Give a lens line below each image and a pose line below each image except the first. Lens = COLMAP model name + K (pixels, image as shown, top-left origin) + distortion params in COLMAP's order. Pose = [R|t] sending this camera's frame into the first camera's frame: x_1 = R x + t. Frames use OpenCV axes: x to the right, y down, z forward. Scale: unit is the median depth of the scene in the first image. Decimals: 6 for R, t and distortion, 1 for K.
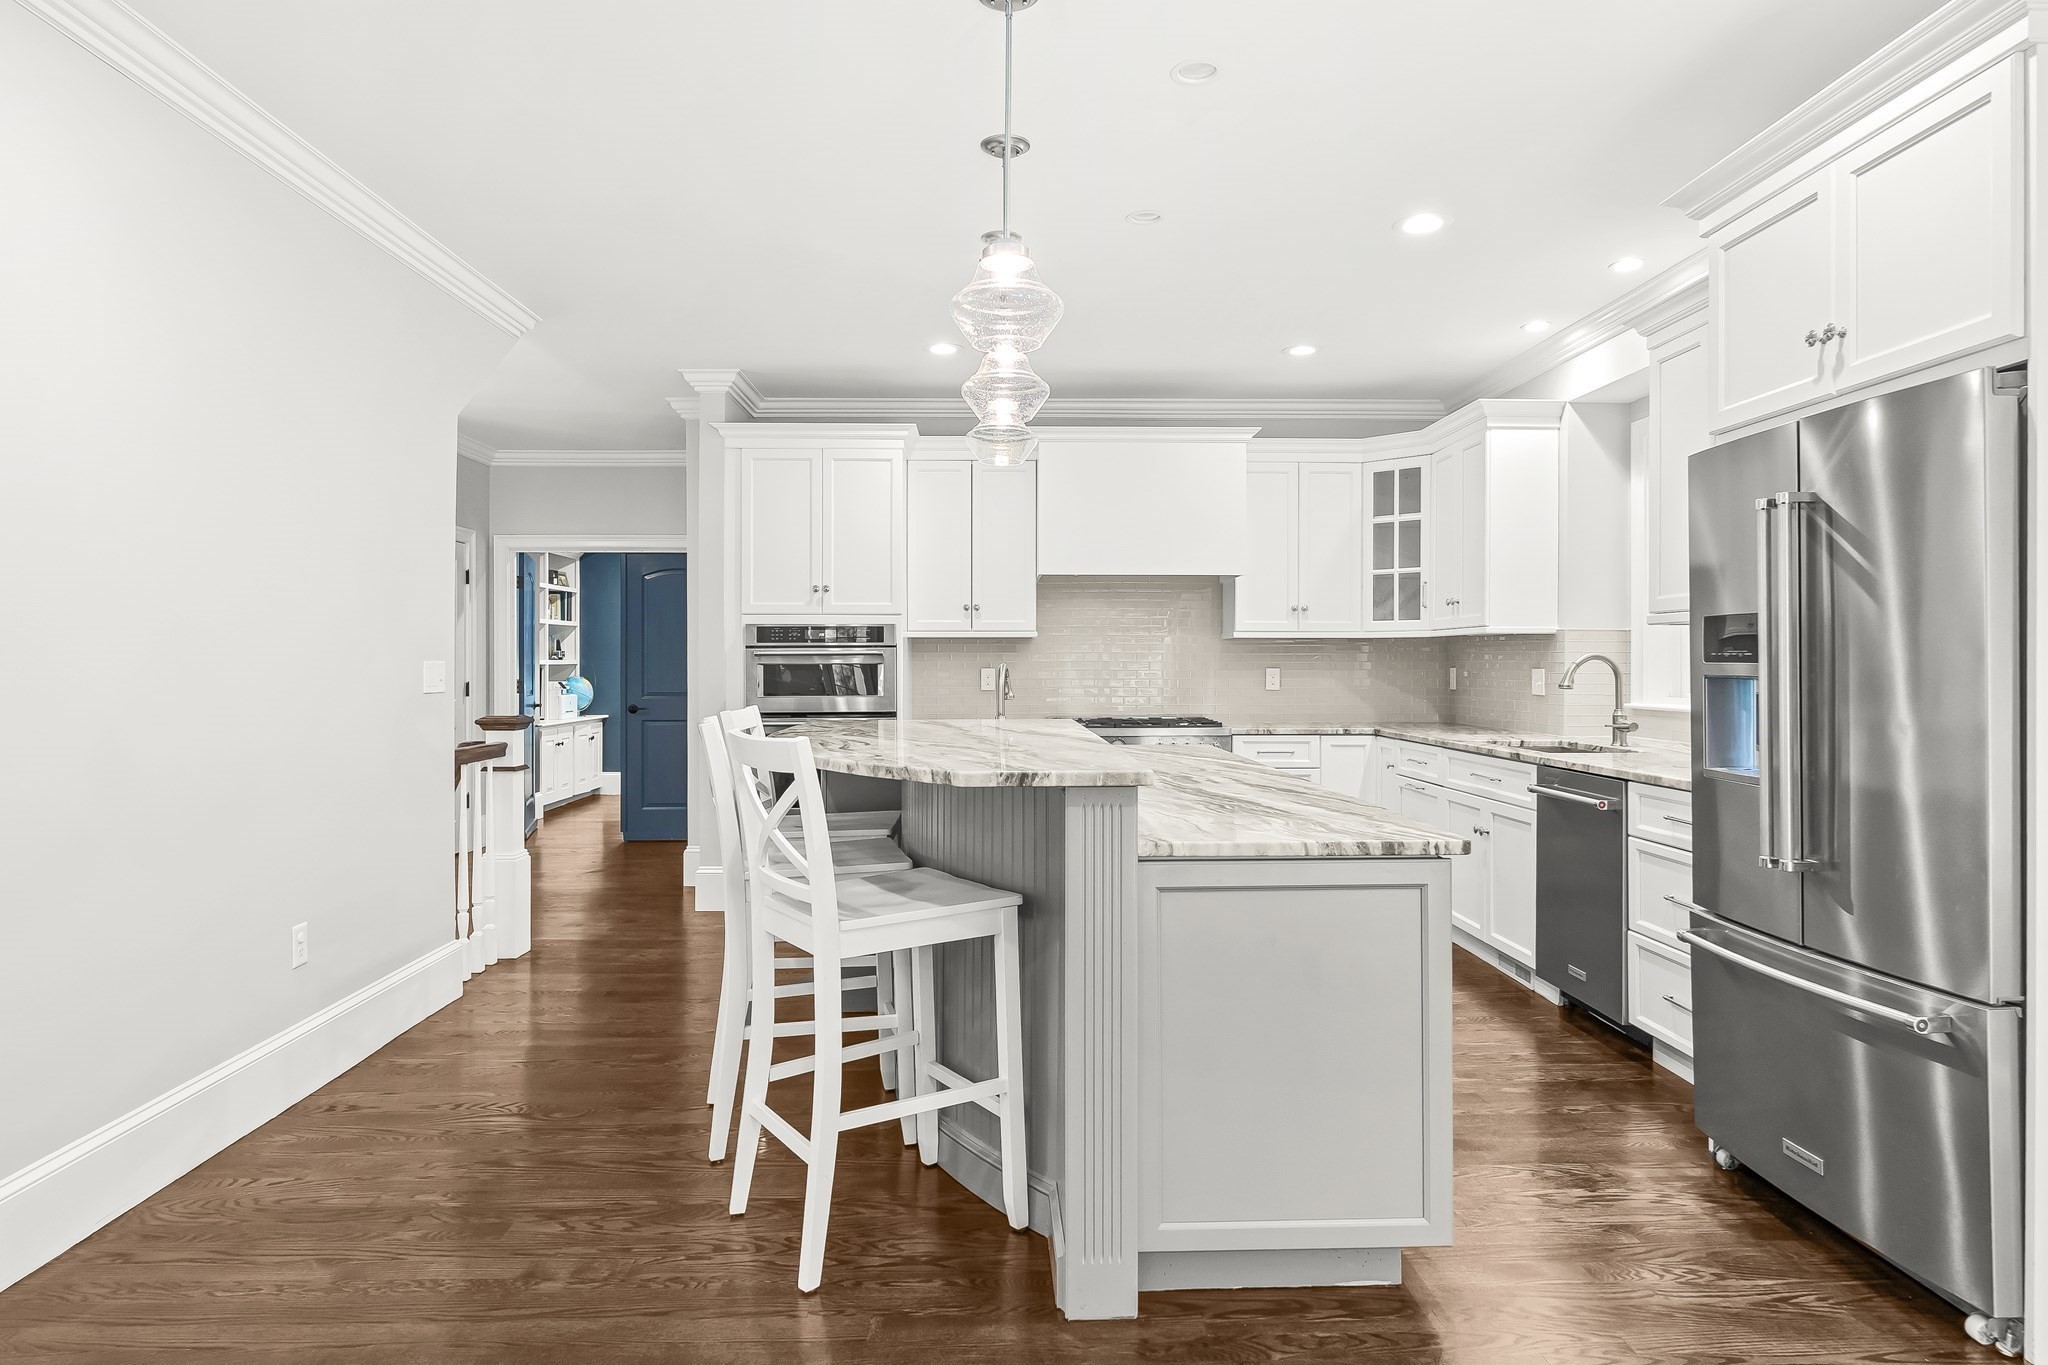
lens RADIAL K [[1204.5, 0, 1024.0], [0, 1204.5, 682.5], [0, 0, 1]] dist [0.000437, -0.000800]
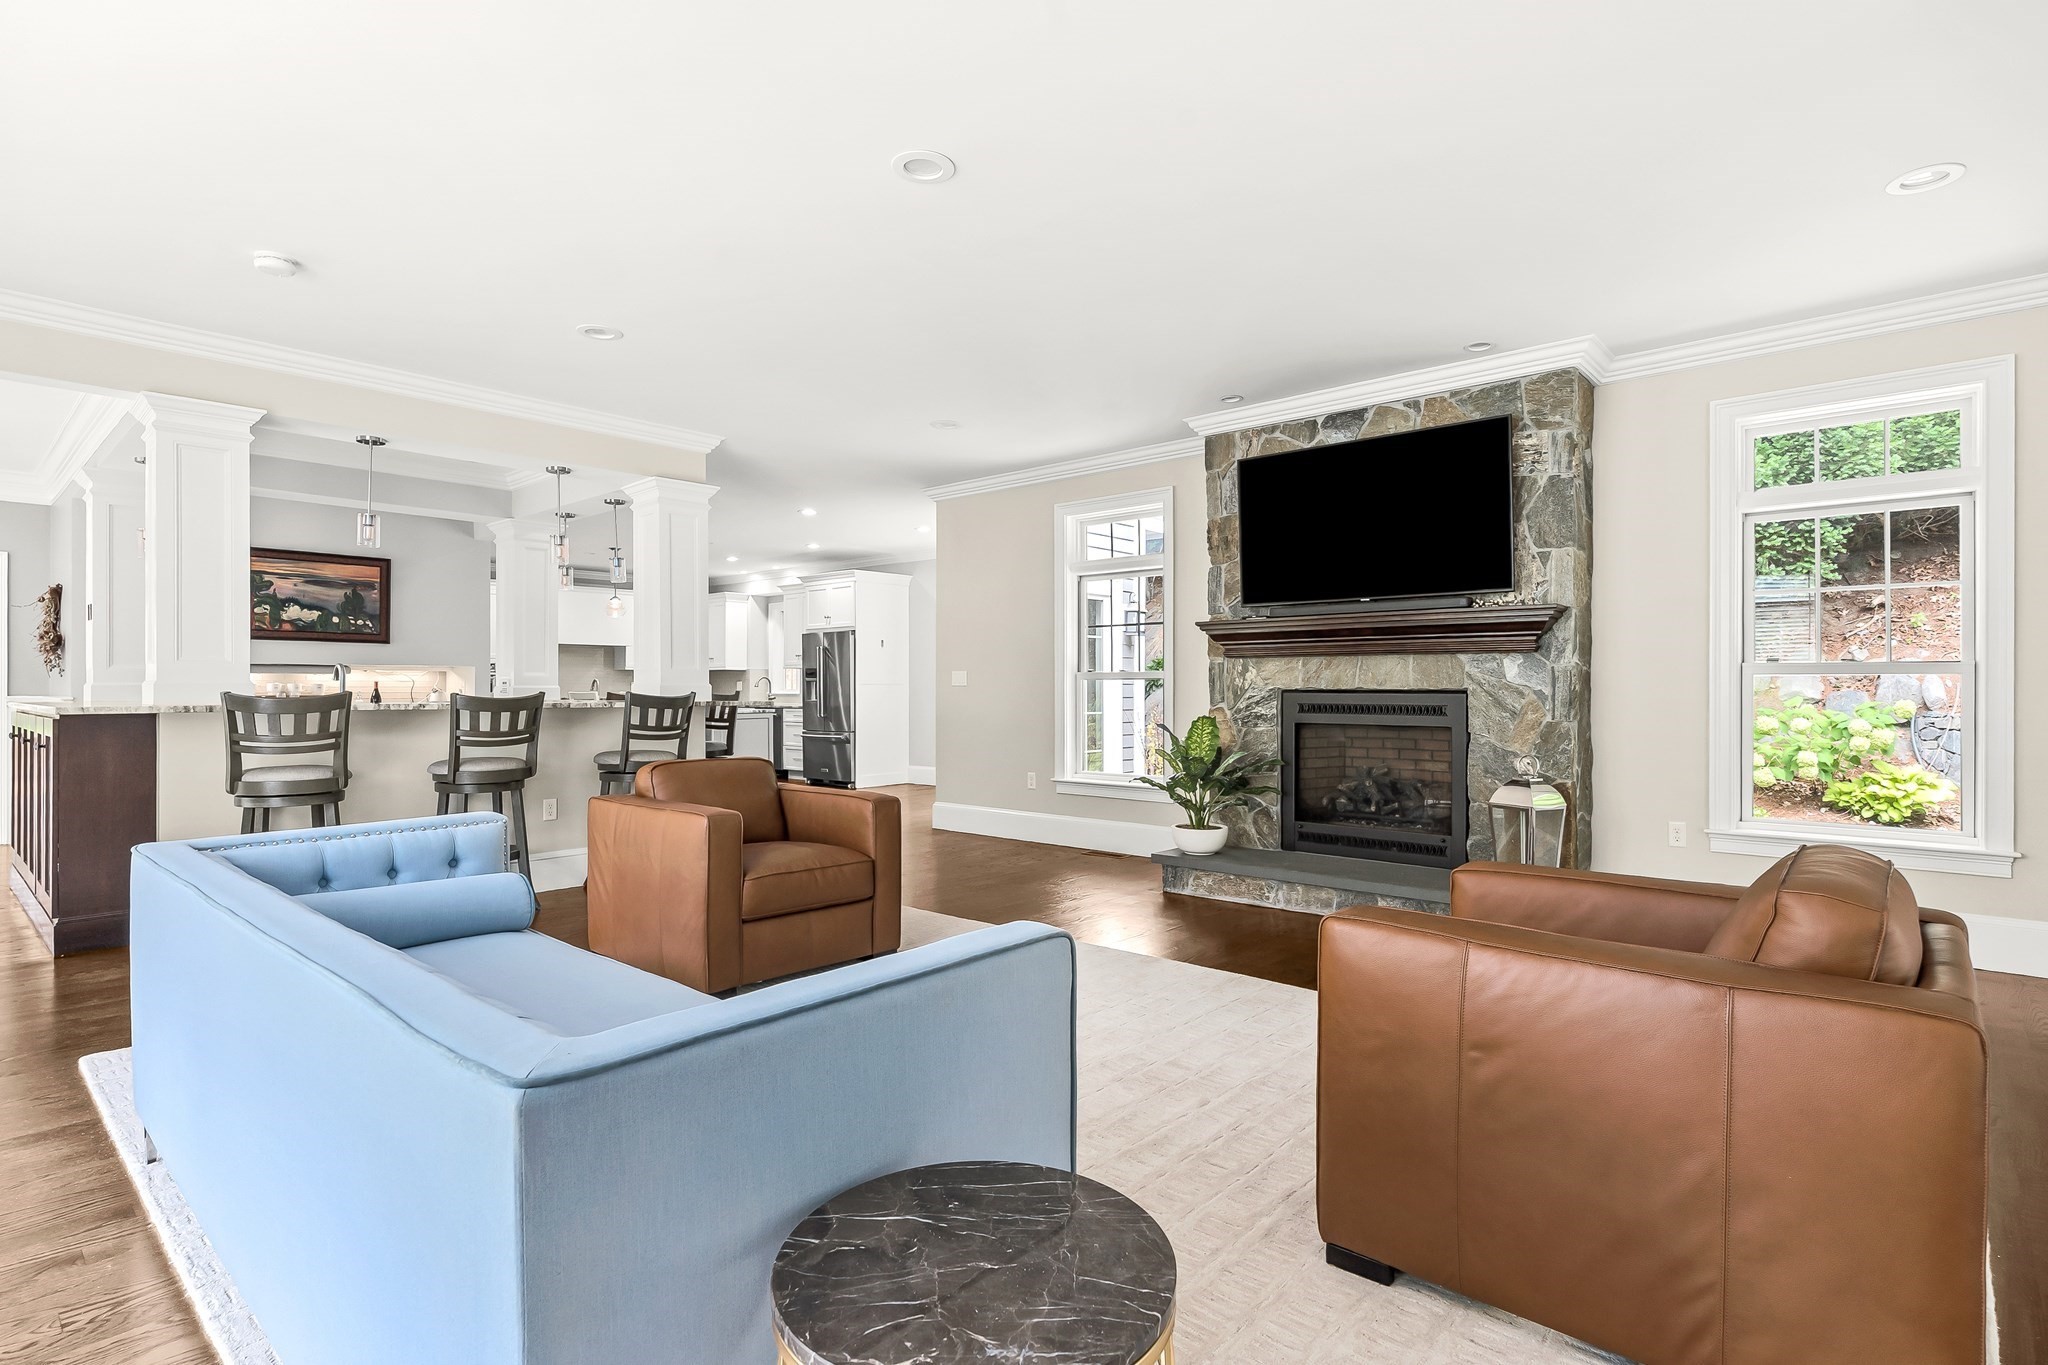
lens RADIAL K [[1034.7, 0, 1024.0], [0, 1034.7, 682.5], [0, 0, 1]] dist [0.000806, 0.000135]
pose [[0.695967, -0.007091, 0.718039, -0.880175], [0.021475, 0.999710, -0.010942, 0.032224], [-0.717753, 0.023035, 0.695917, -1.225165]]
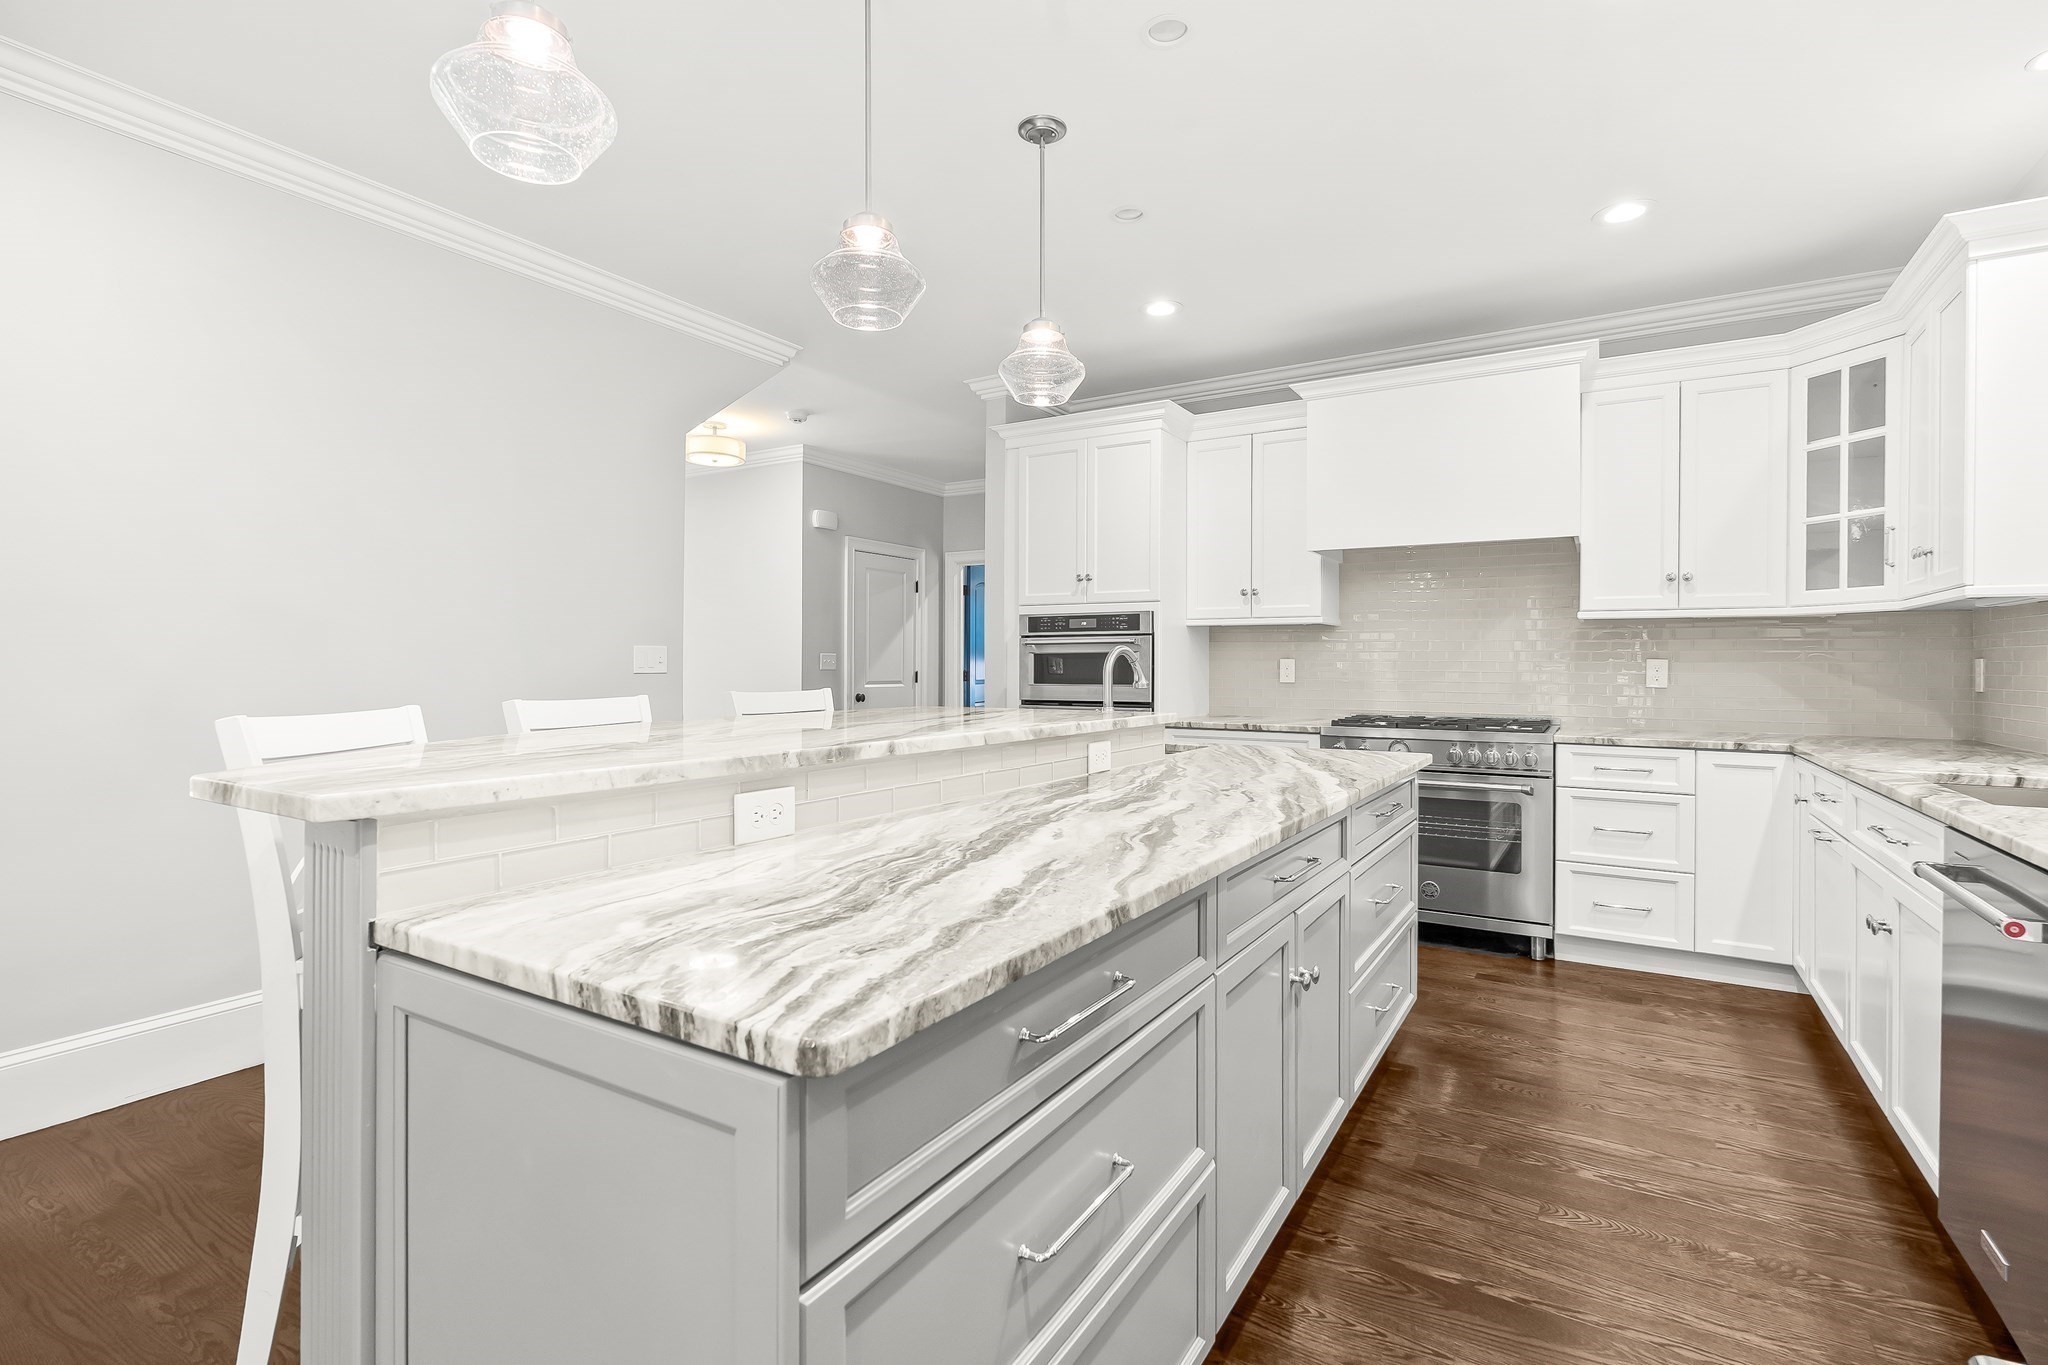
lens RADIAL K [[967.2, 0, 1024.0], [0, 967.2, 682.5], [0, 0, 1]] dist [-0.003448, -0.000642]
pose [[0.838740, 0.013727, -0.544360, 0.223928], [-0.012653, 0.999904, 0.005720, 0.005114], [0.544386, 0.002090, 0.838832, 0.293130]]
